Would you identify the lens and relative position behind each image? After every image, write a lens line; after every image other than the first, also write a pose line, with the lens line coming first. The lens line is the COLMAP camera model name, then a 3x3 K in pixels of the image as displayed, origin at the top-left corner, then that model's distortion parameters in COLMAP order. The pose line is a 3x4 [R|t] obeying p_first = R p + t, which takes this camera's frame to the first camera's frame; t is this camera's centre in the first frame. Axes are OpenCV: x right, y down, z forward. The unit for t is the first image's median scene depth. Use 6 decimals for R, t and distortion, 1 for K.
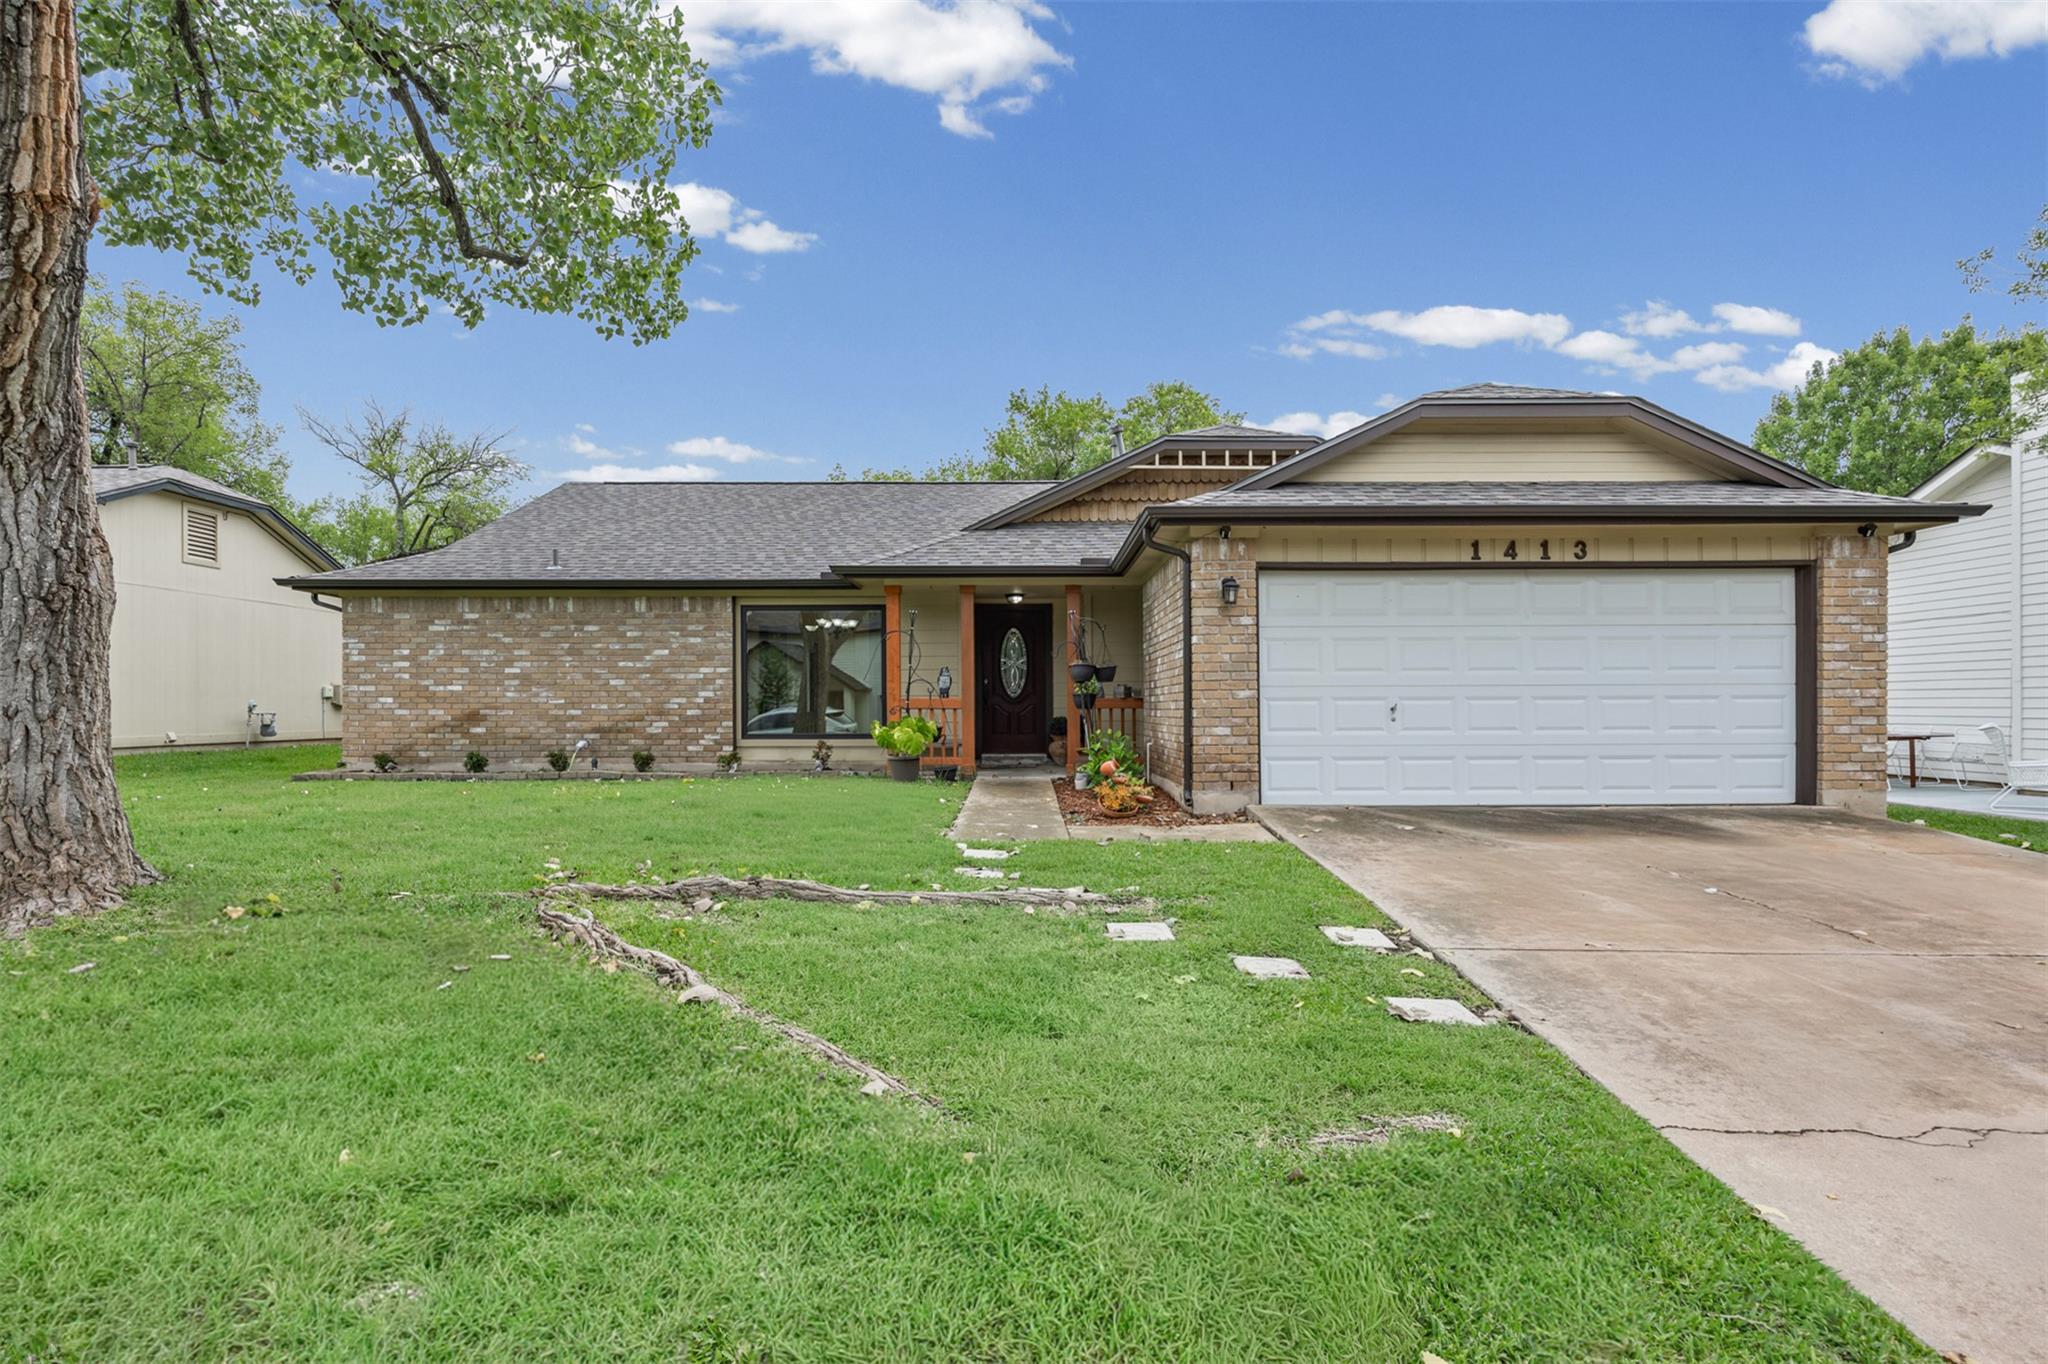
lens RADIAL K [[1009.3, 0, 1024.0], [0, 1009.3, 682.6], [0, 0, 1]] dist [-0.005961, -0.000101]
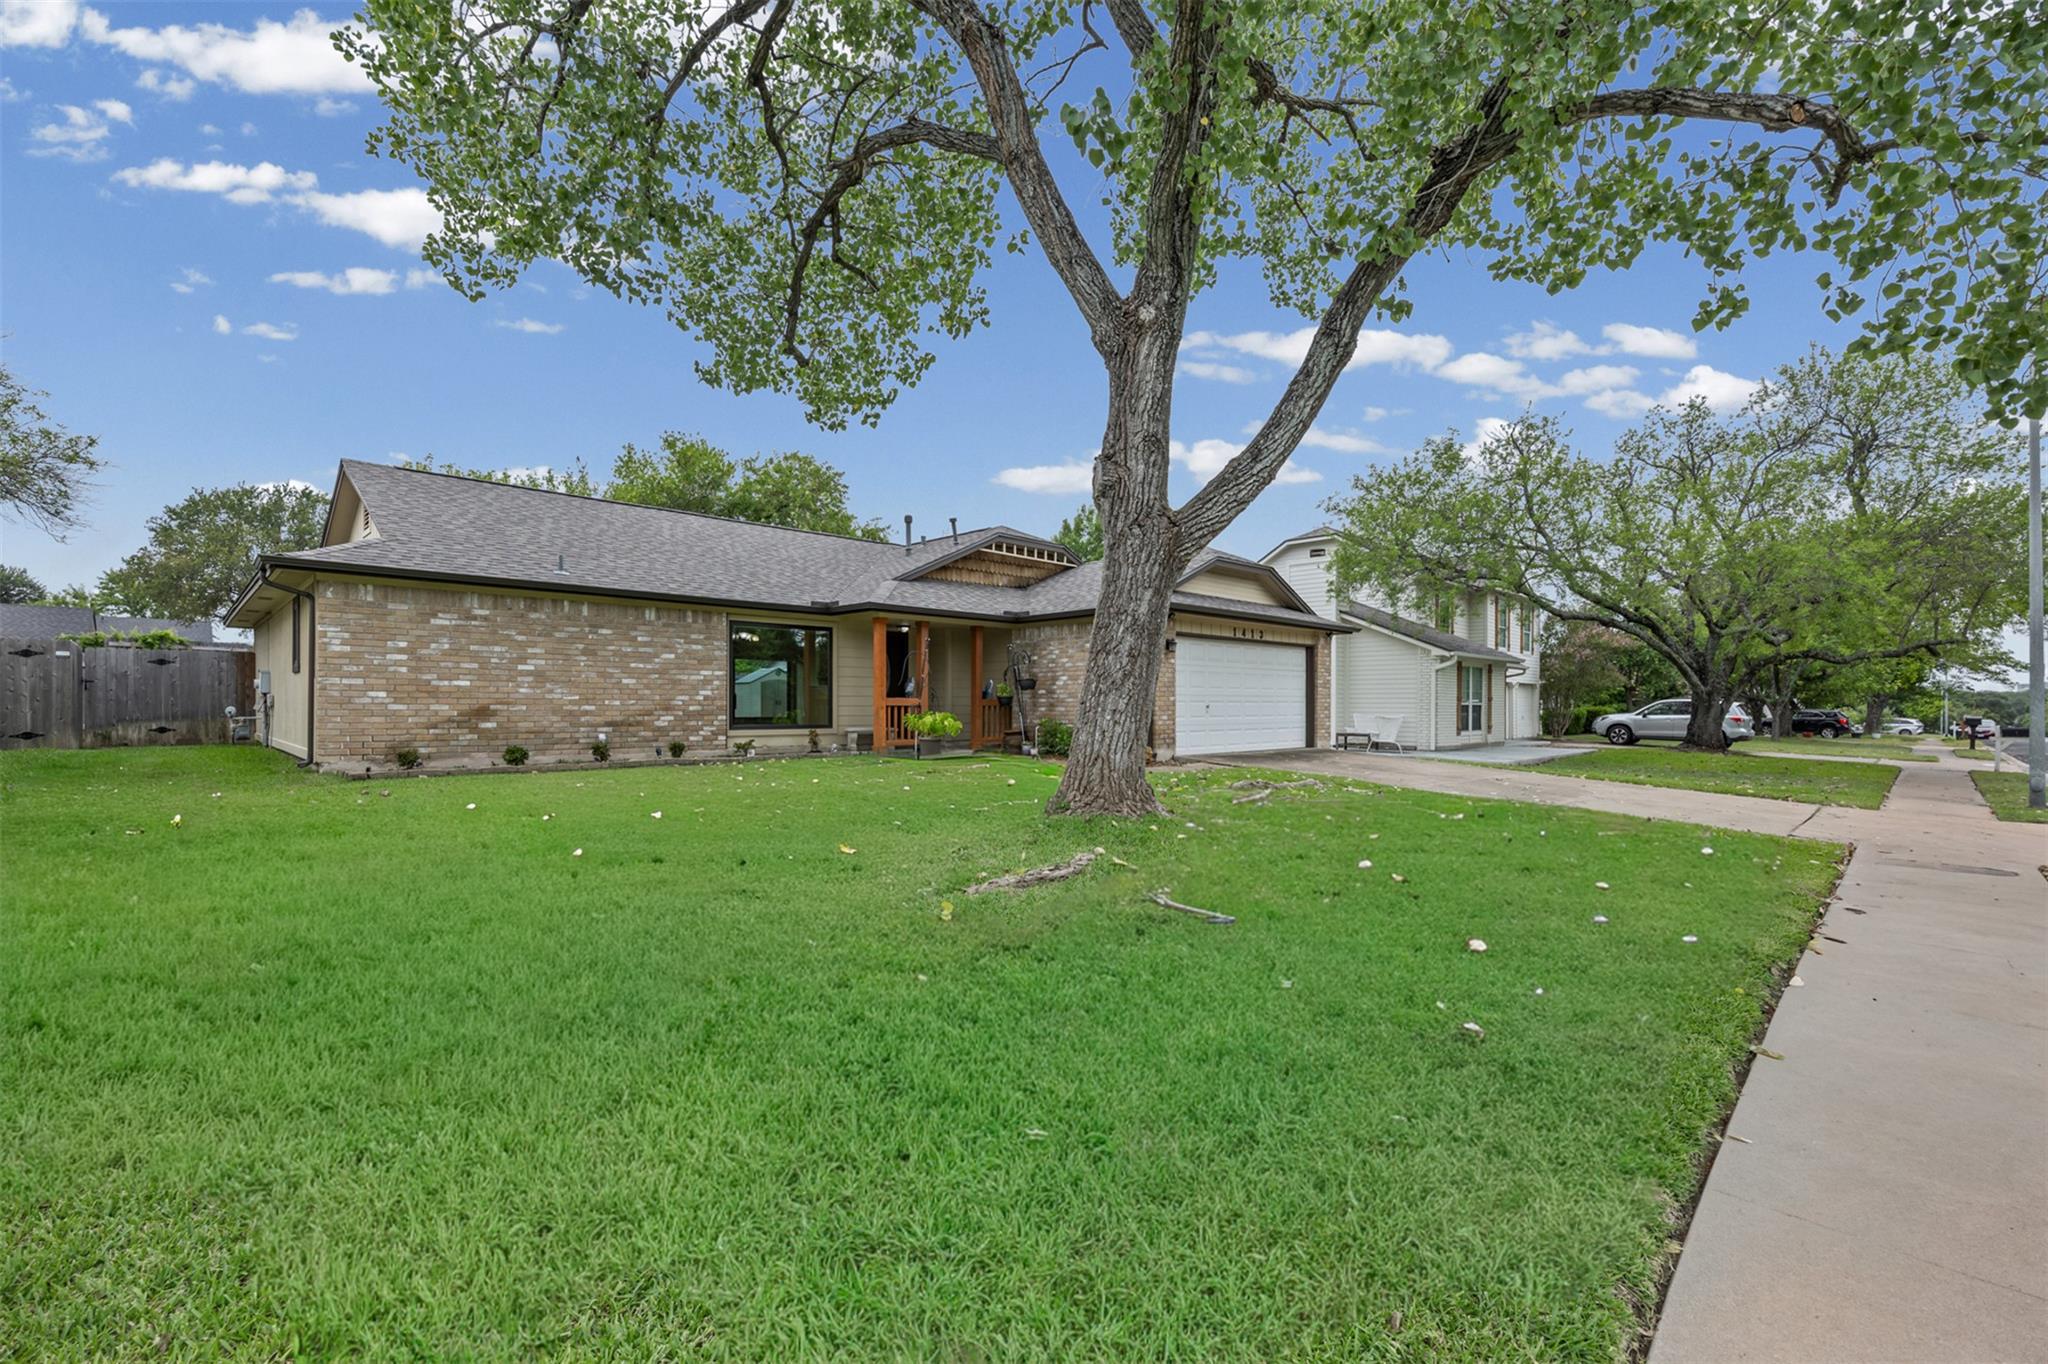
lens RADIAL K [[861.4, 0, 1031.0], [0, 861.4, 693.2], [0, 0, 1]] dist [-0.012850, -0.000053]
pose [[0.716464, 0.014090, 0.697482, -0.752383], [-0.020367, 0.999792, 0.000723, 0.003261], [-0.697327, -0.014724, 0.716602, 0.000194]]
